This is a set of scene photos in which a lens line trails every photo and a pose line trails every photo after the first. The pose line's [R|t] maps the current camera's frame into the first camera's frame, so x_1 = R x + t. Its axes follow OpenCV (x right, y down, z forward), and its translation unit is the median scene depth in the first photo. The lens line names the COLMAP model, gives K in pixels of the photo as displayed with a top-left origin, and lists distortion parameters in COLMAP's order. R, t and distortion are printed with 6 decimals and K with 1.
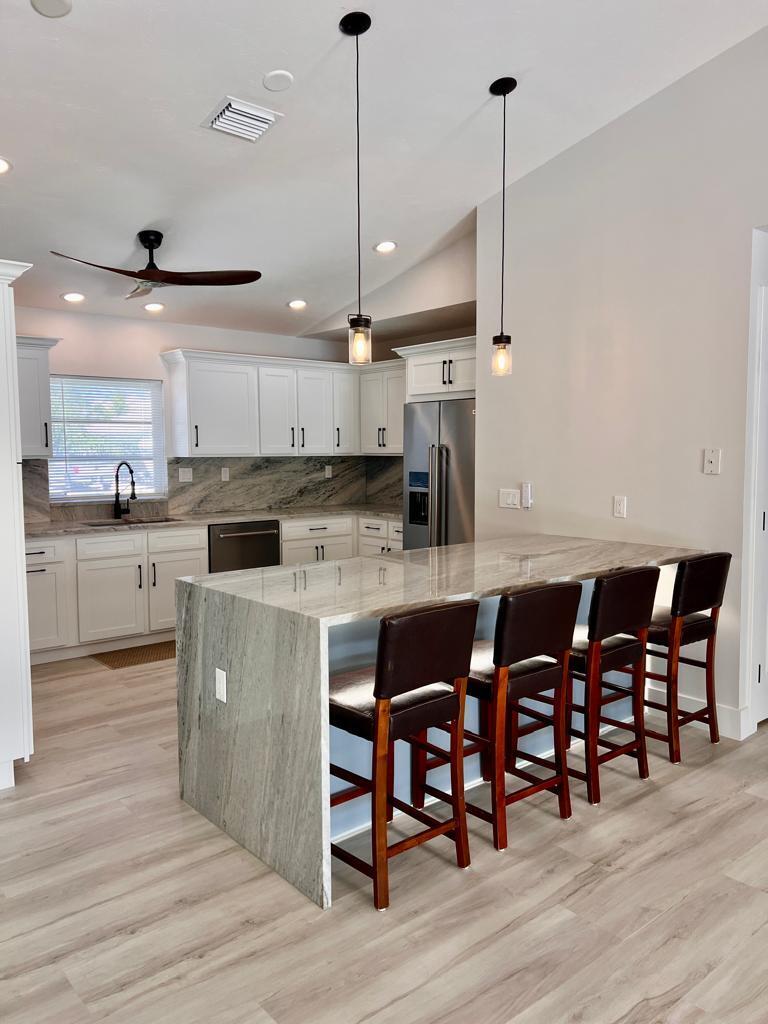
lens RADIAL K [[765.7, 0, 382.4], [0, 765.7, 510.5], [0, 0, 1]] dist [-0.001520, -0.001145]
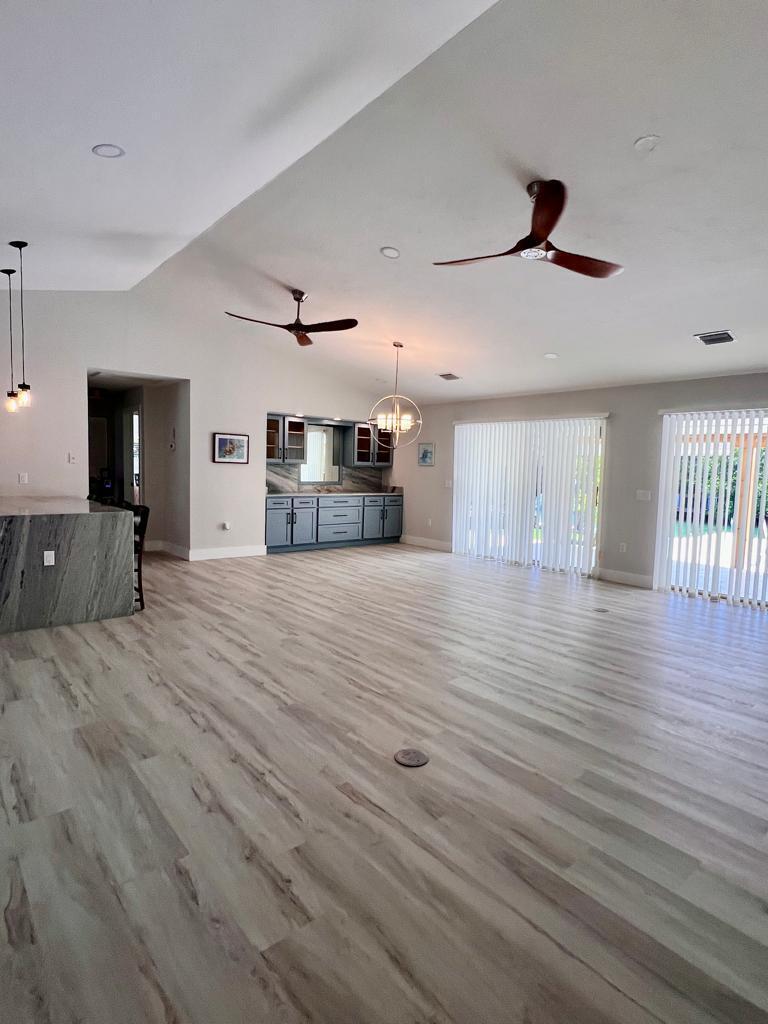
lens RADIAL K [[556.0, 0, 385.1], [0, 556.0, 513.5], [0, 0, 1]] dist [-0.004332, 0.002798]
pose [[0.001431, -0.081999, 0.996631, -2.022697], [0.049821, 0.995401, 0.081826, 0.024564], [-0.998757, 0.049536, 0.005509, 0.039317]]
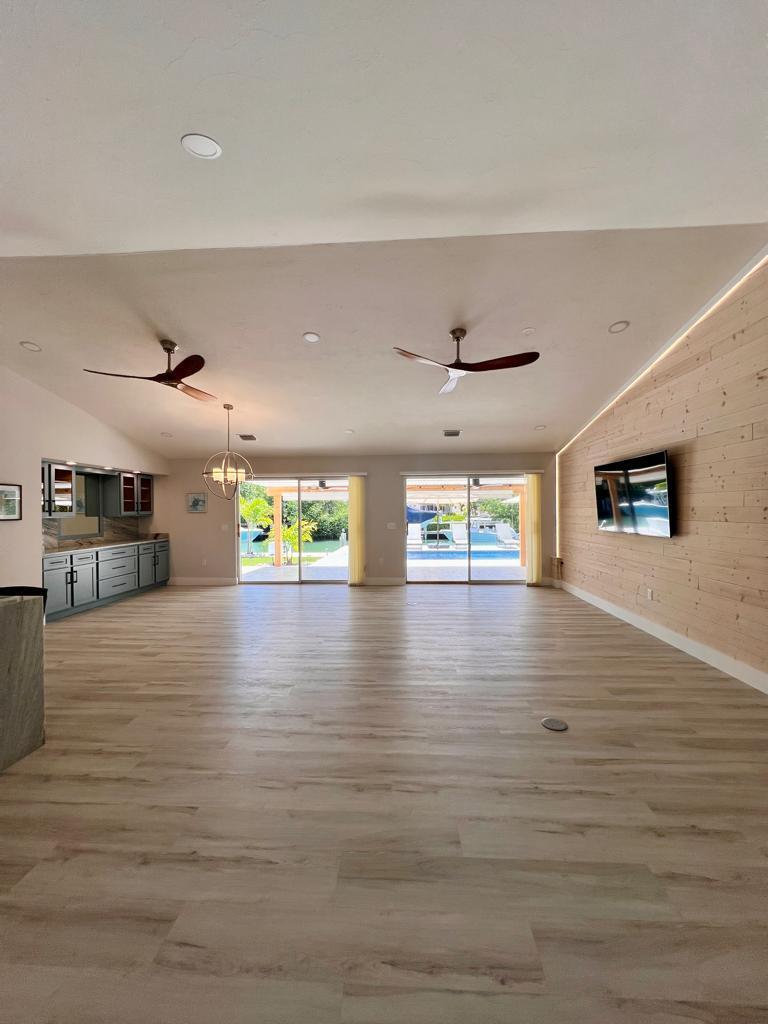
lens RADIAL K [[413.5, 0, 386.9], [0, 413.5, 508.5], [0, 0, 1]] dist [-0.000622, -0.000136]
pose [[-0.733910, 0.009724, 0.679177, -1.418637], [0.065148, 0.996295, 0.056134, -0.087580], [-0.676115, 0.085444, -0.731825, 1.092009]]
